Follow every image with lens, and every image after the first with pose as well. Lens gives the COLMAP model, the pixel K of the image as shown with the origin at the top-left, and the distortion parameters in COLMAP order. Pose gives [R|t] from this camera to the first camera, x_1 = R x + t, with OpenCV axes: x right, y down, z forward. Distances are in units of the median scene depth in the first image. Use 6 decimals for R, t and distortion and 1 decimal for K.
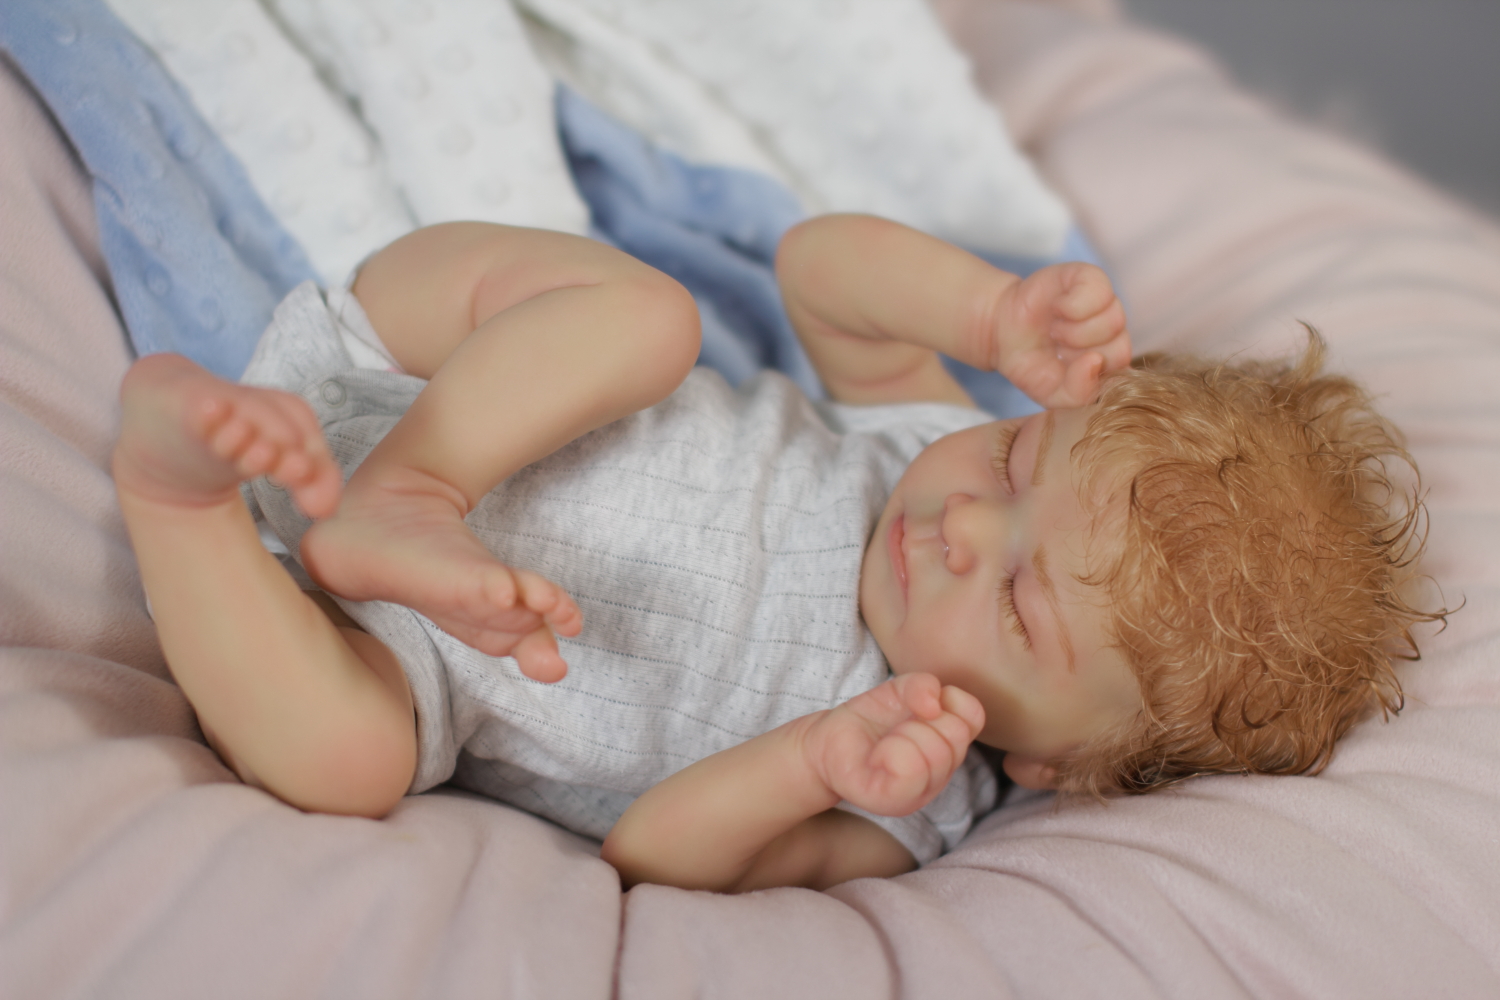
lens RADIAL K [[3427.1, 0, 740.9], [0, 3427.1, 501.4], [0, 0, 1]] dist [-0.169732, 0.000000]
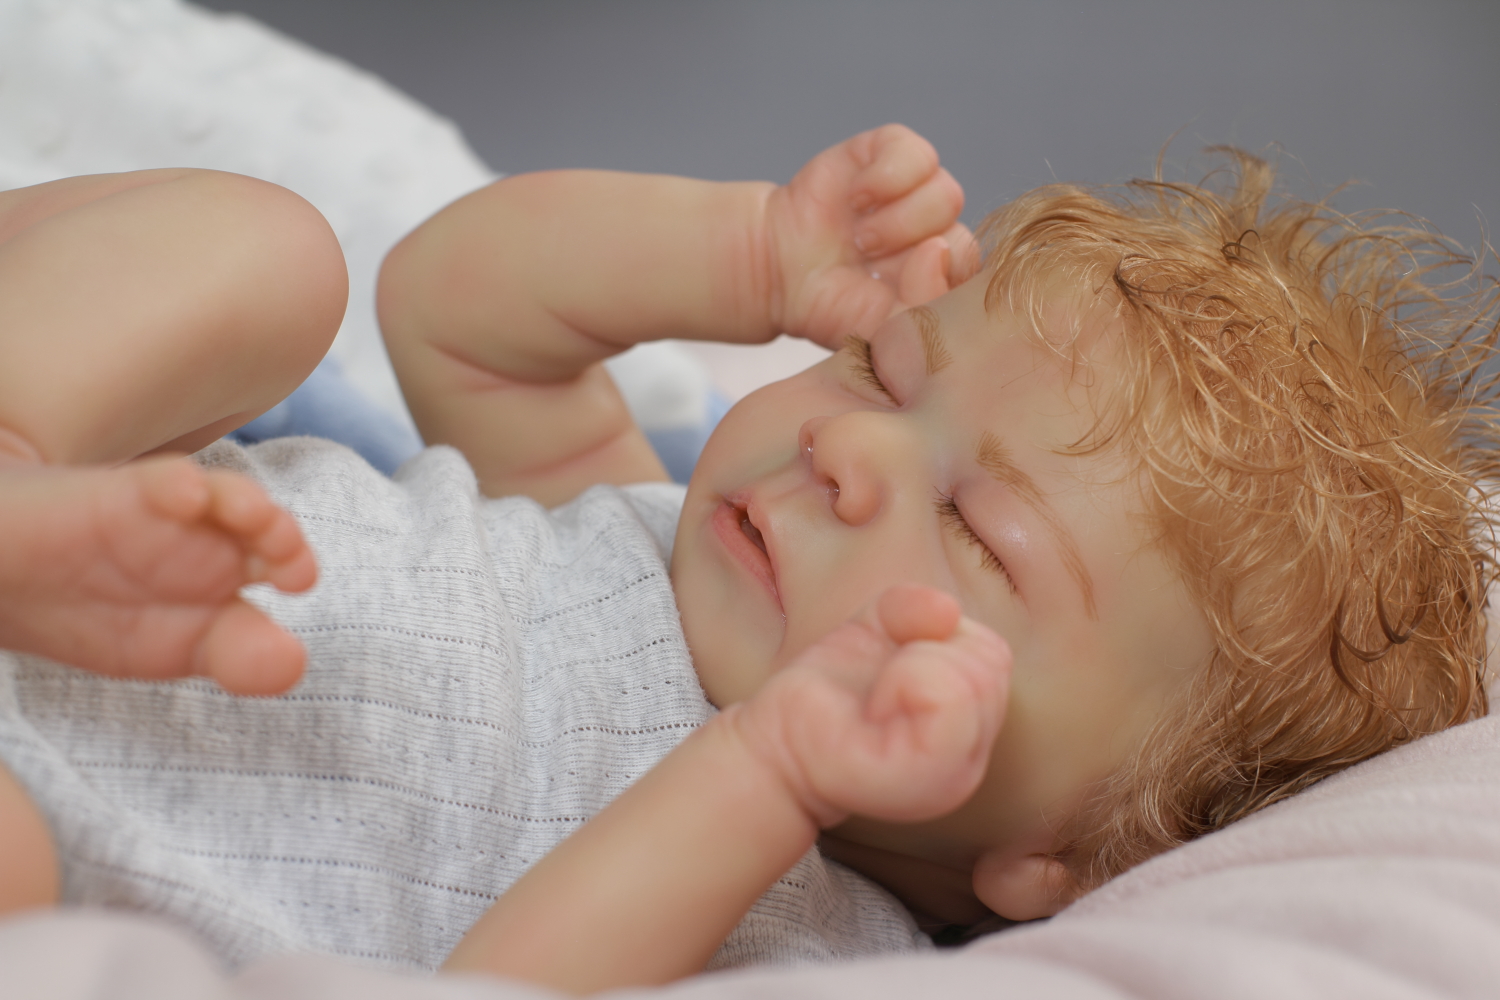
lens RADIAL K [[3427.1, 0, 750.2], [0, 3427.1, 491.1], [0, 0, 1]] dist [-0.169732, 0.000000]
pose [[0.935689, -0.144898, 0.321700, -0.144997], [0.259204, 0.900895, -0.348139, 0.216707], [-0.239374, 0.409136, 0.880516, 0.461433]]
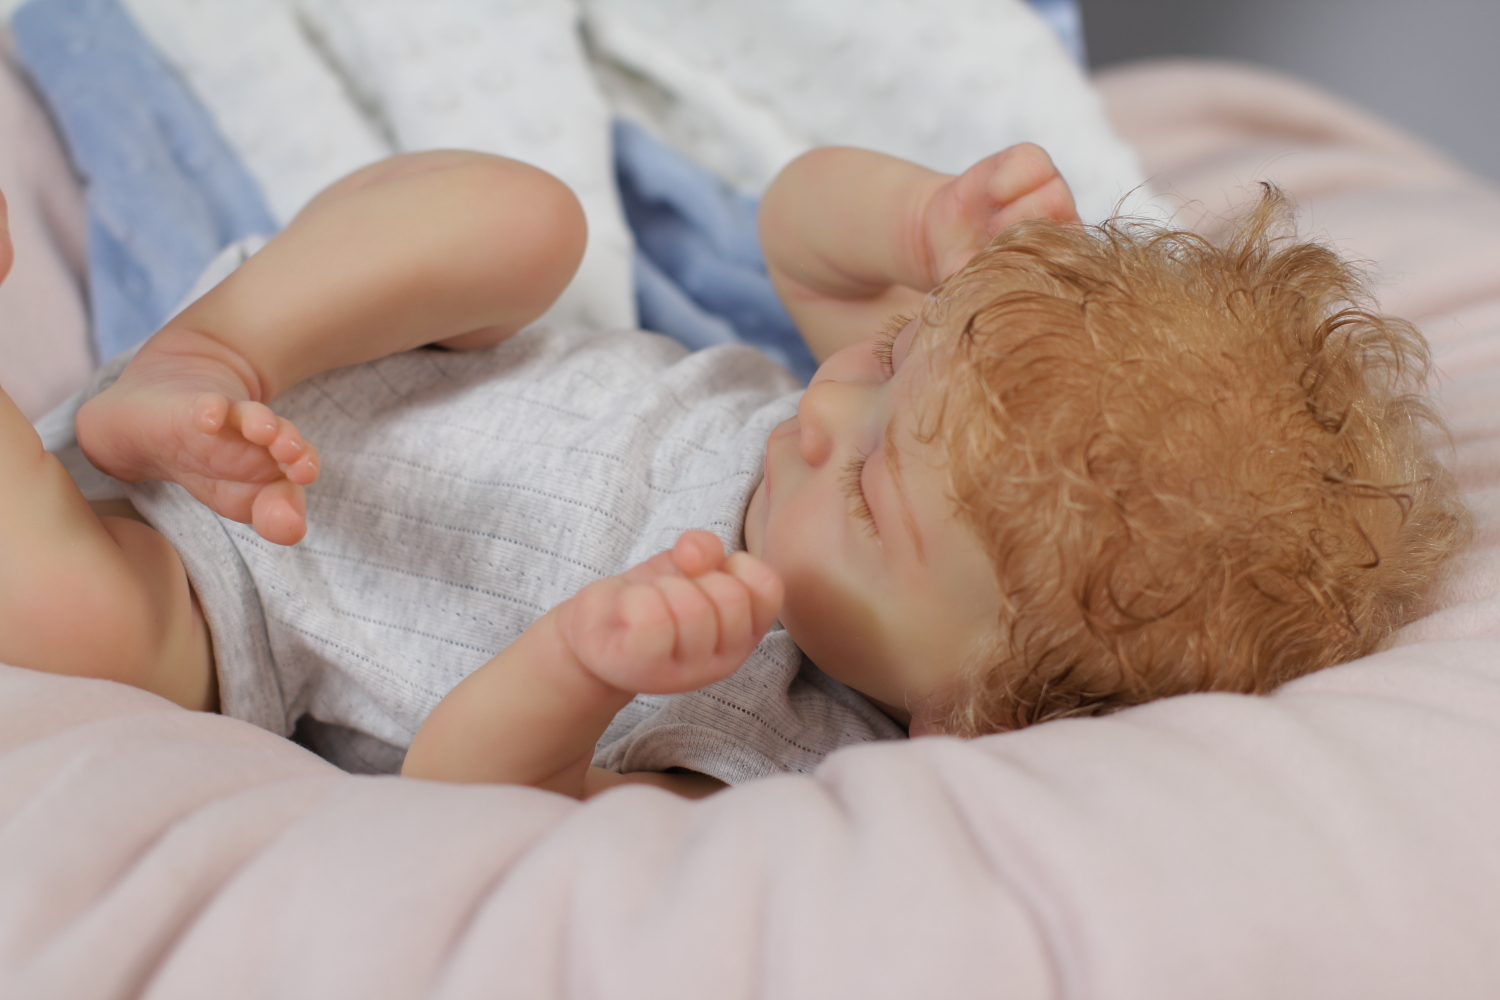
lens RADIAL K [[3427.1, 0, 756.5], [0, 3427.1, 495.0], [0, 0, 1]] dist [-0.169732, 0.000000]
pose [[0.942648, -0.026792, -0.332713, 0.320028], [-0.067274, 0.961069, -0.267993, 0.246759], [0.326940, 0.275005, 0.904147, 0.241029]]
